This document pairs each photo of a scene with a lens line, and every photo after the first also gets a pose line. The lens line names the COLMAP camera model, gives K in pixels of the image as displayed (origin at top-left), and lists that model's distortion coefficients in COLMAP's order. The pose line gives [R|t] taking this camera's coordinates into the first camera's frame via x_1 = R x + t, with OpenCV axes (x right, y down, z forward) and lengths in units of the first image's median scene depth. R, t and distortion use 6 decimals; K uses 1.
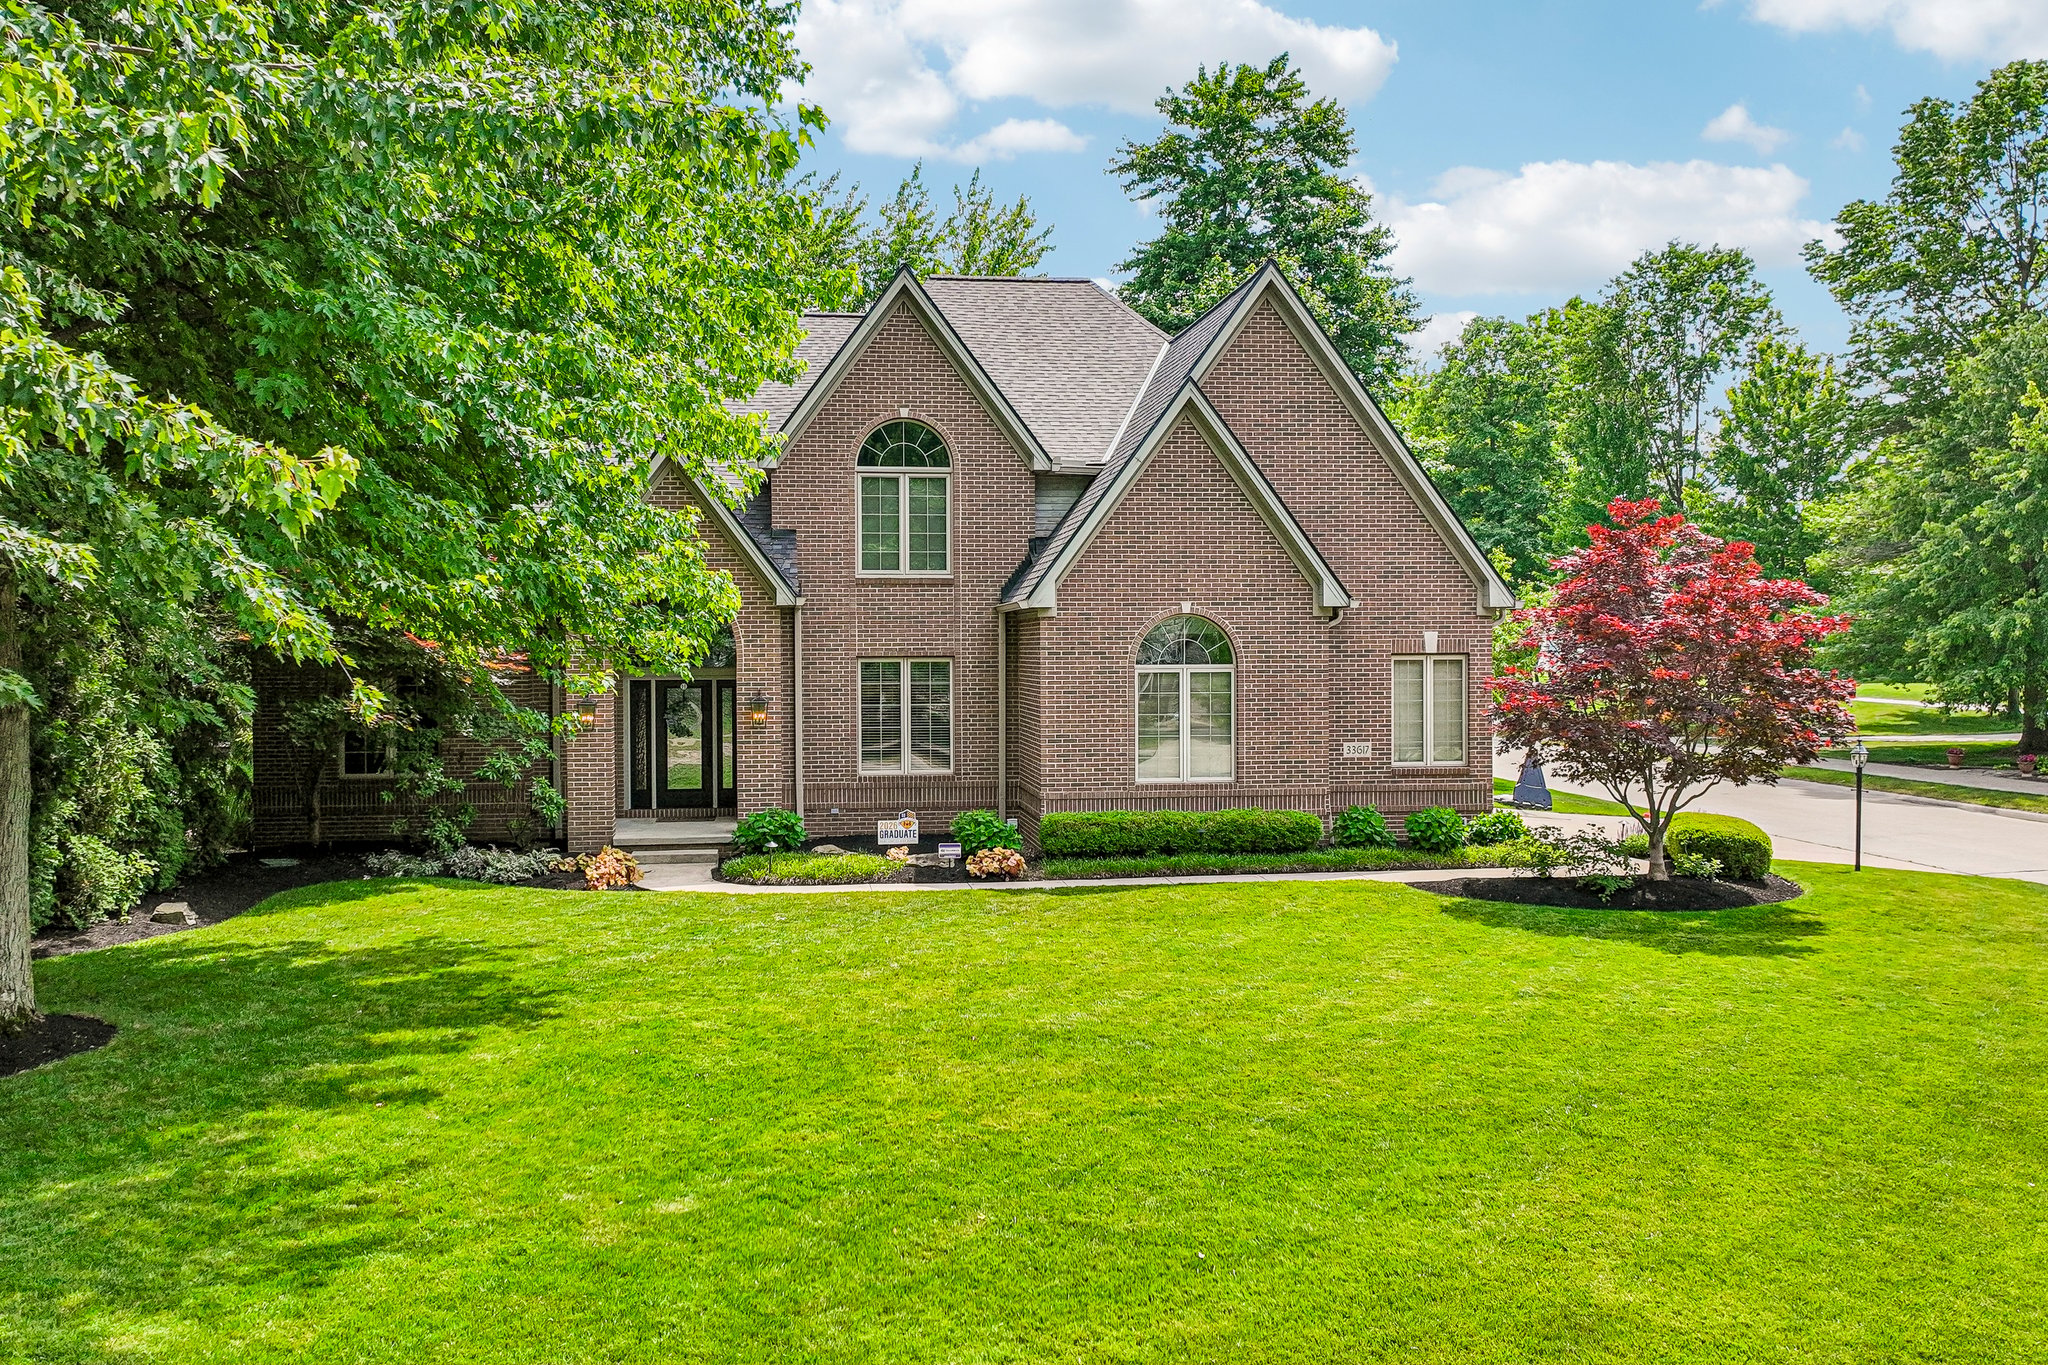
lens RADIAL K [[1717.1, 0, 1022.3], [0, 1717.1, 675.2], [0, 0, 1]] dist [0.003434, 0.001796]
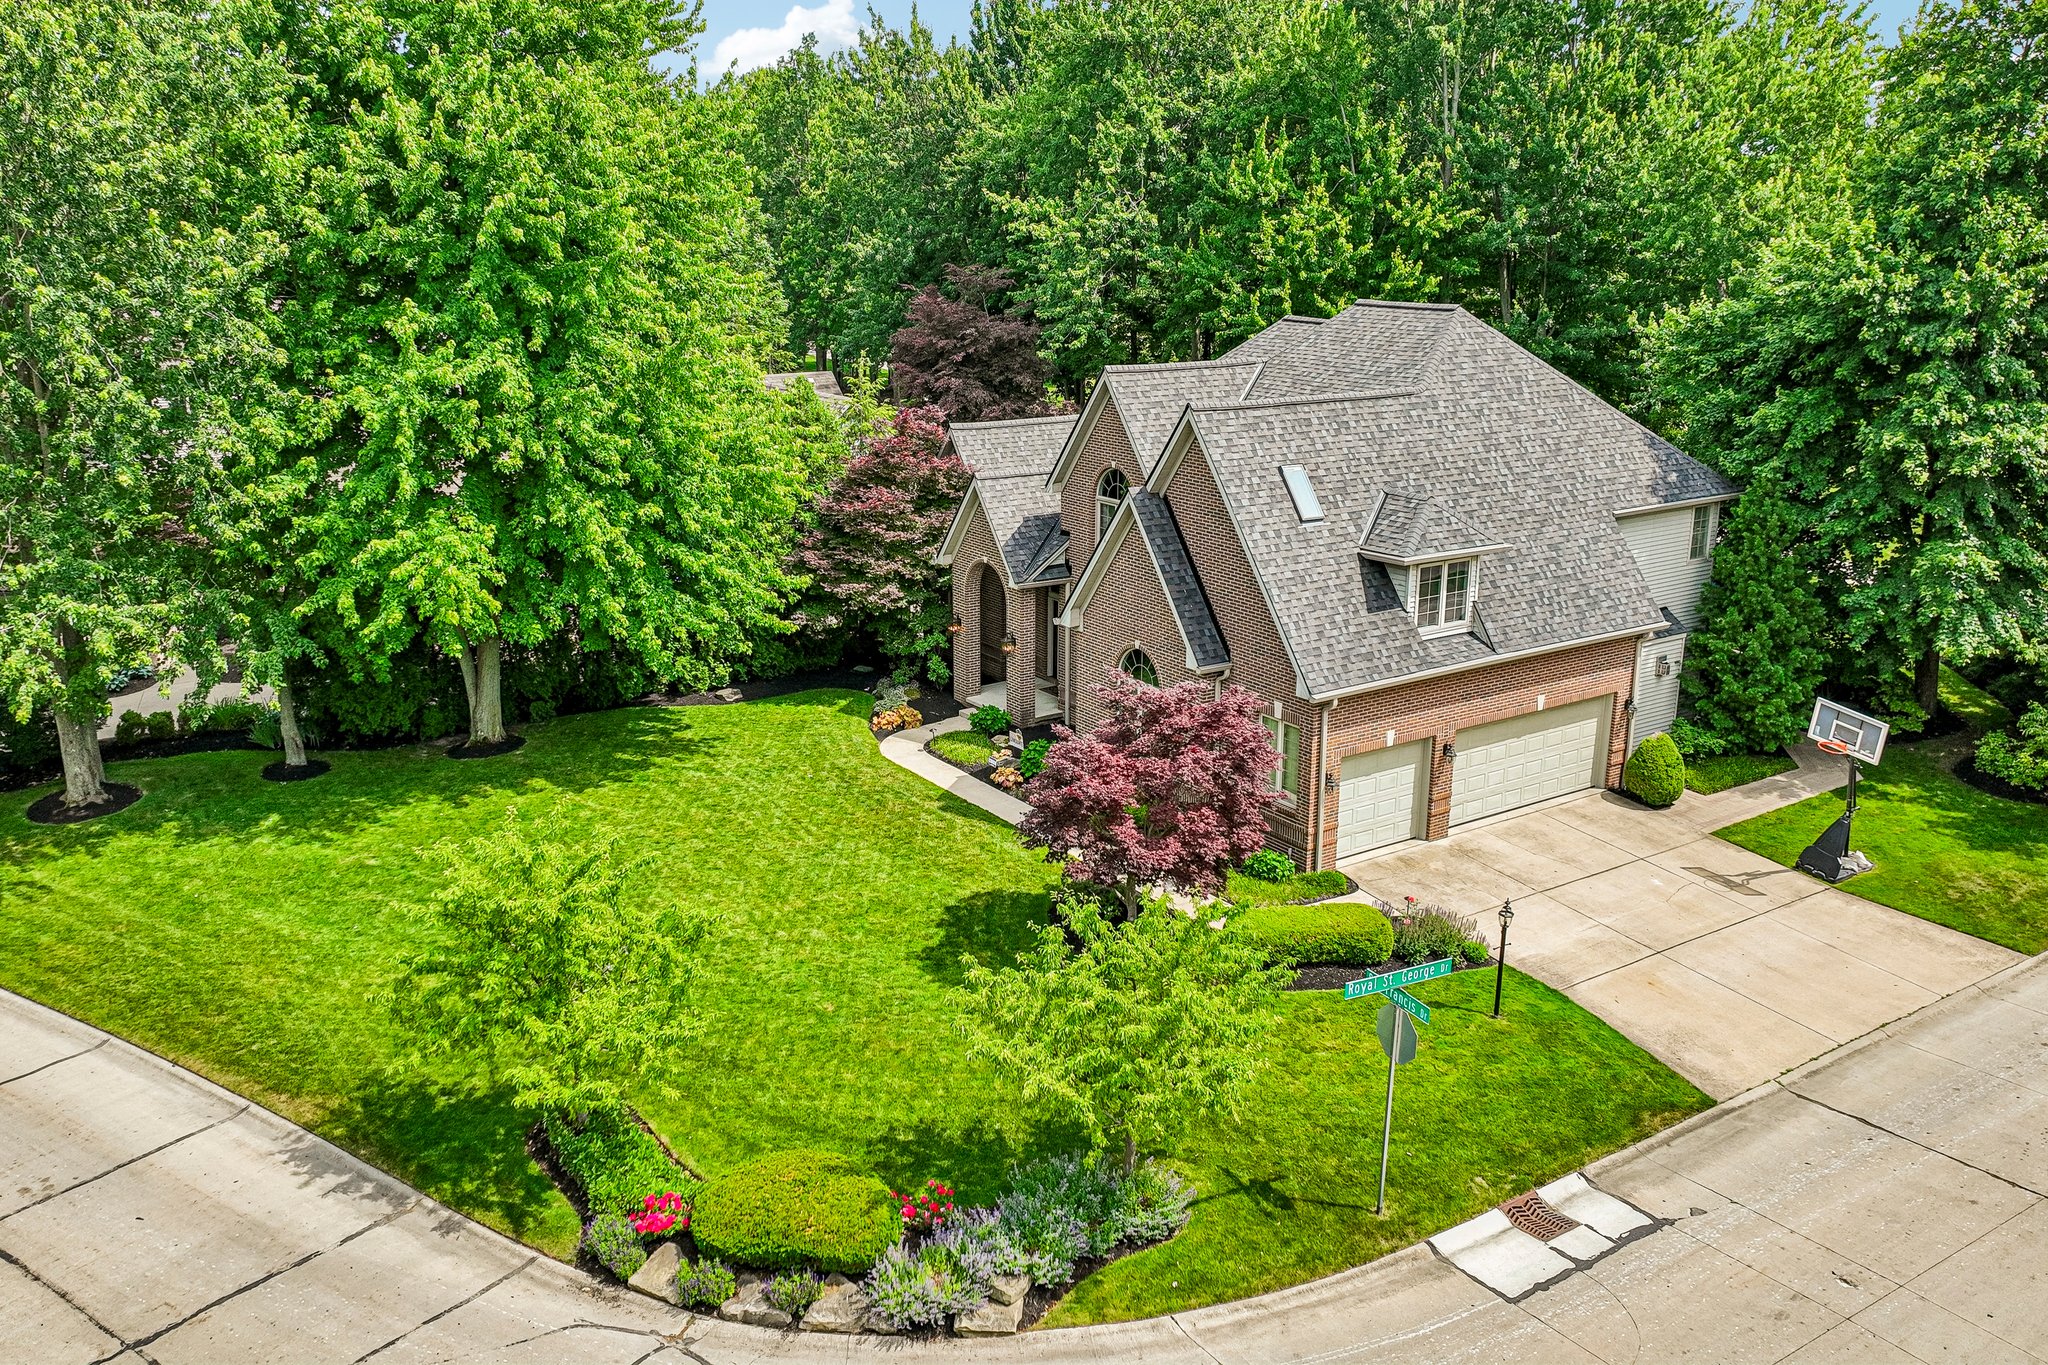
lens RADIAL K [[1705.9, 0, 1024.0], [0, 1705.9, 682.5], [0, 0, 1]] dist [0.010562, -0.014707]
pose [[0.440808, 0.246490, -0.863094, 1.371559], [-0.020303, 0.964048, 0.264952, -0.408095], [0.897372, -0.099270, 0.429965, 0.323217]]
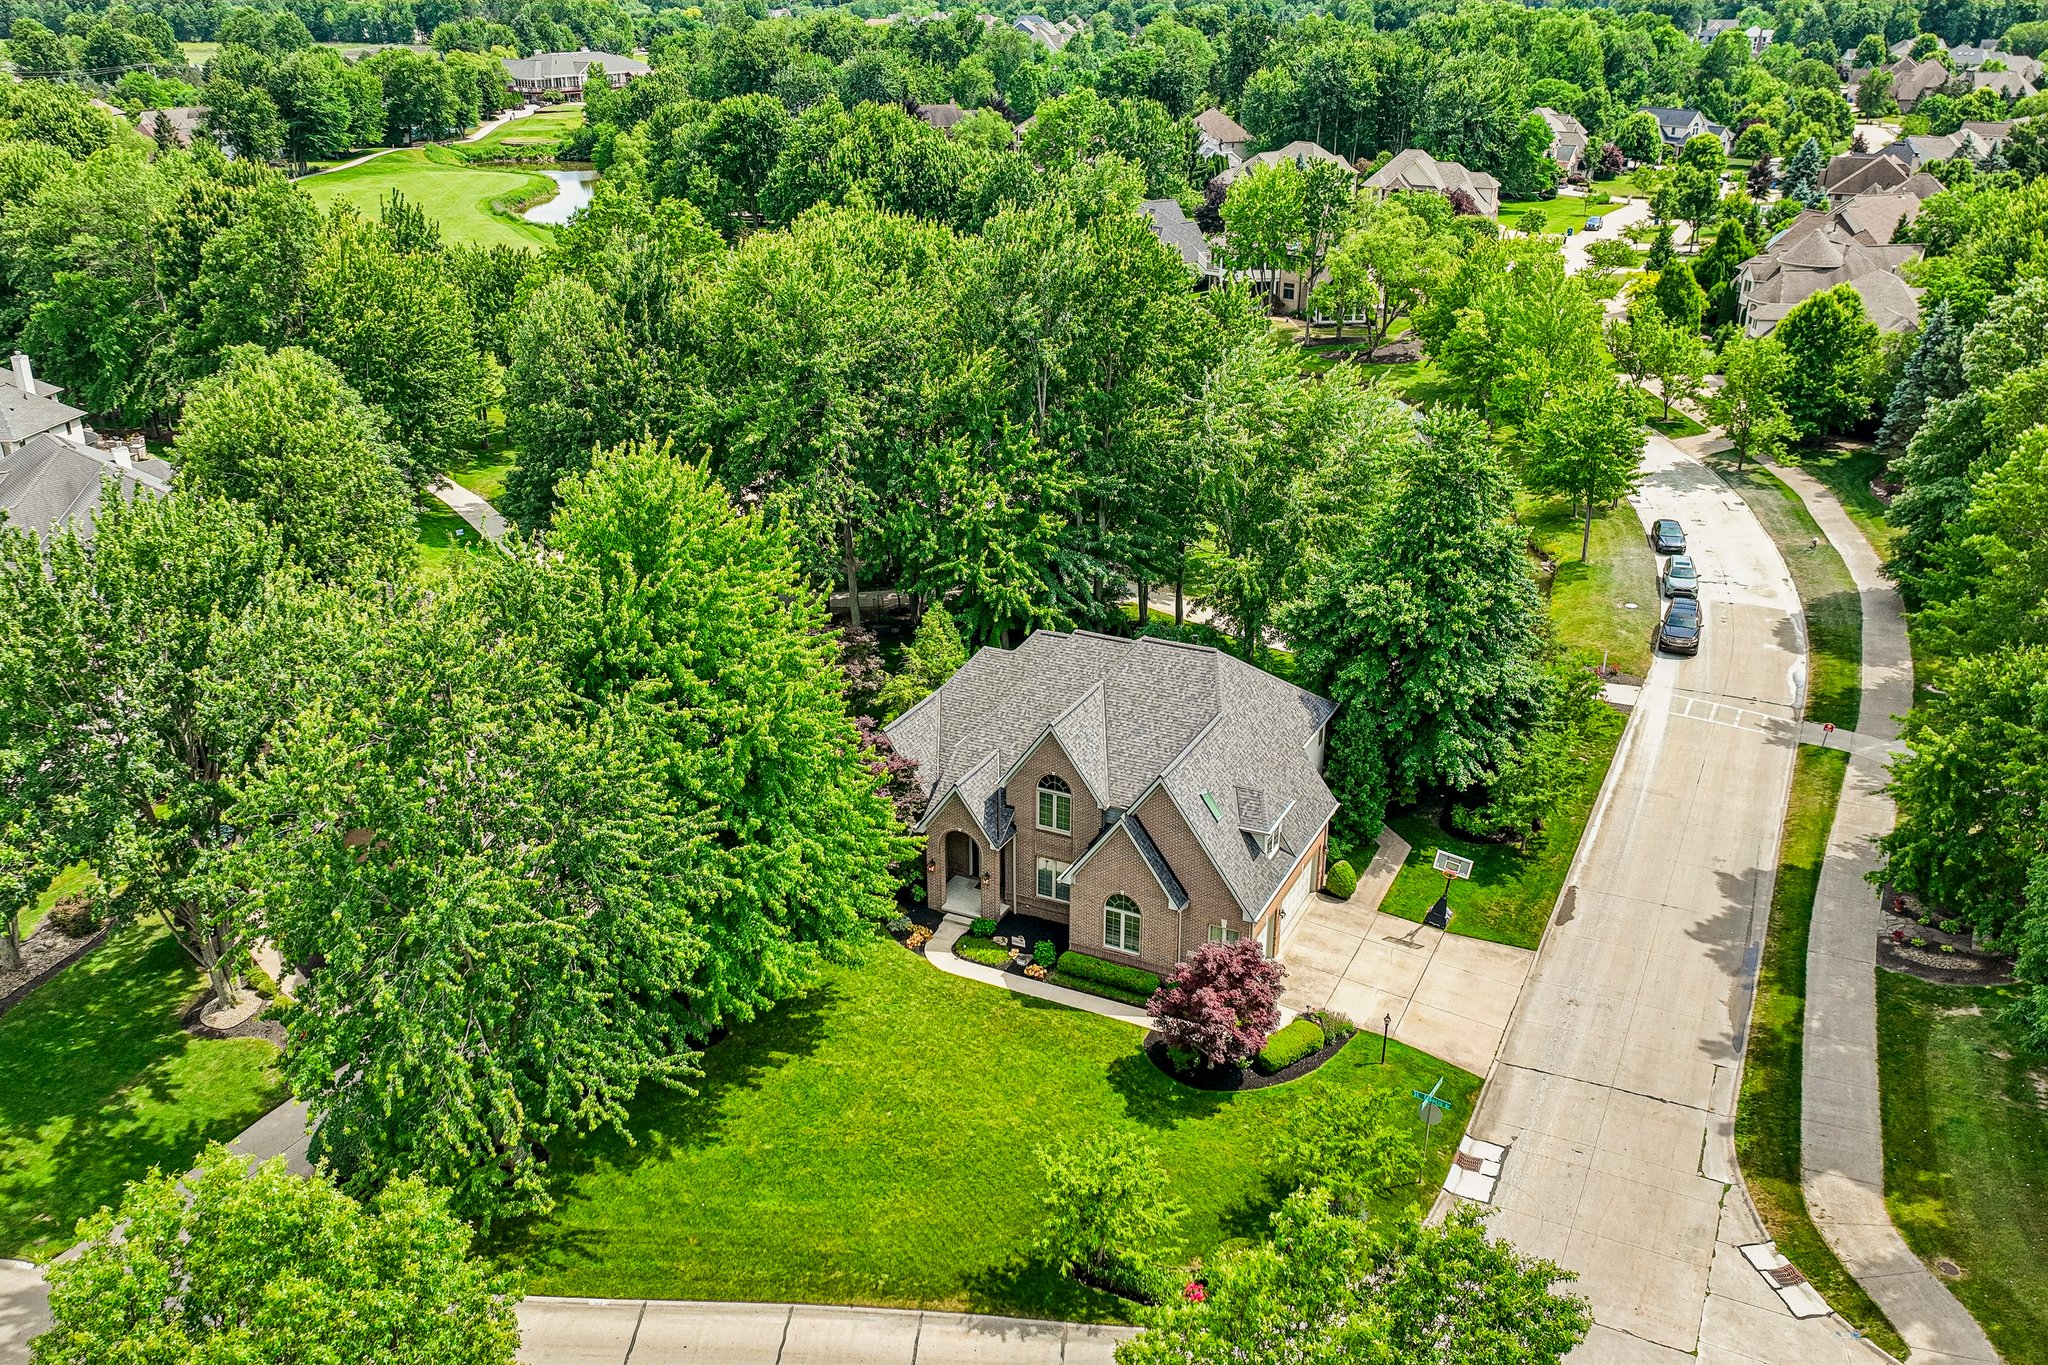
lens RADIAL K [[1698.7, 0, 1024.0], [0, 1698.7, 682.5], [0, 0, 1]] dist [0.006404, 0.002053]
pose [[0.828008, 0.222741, -0.514576, 1.284720], [-0.013951, 0.925613, 0.378214, -1.366980], [0.560542, -0.305986, 0.769523, -0.991383]]
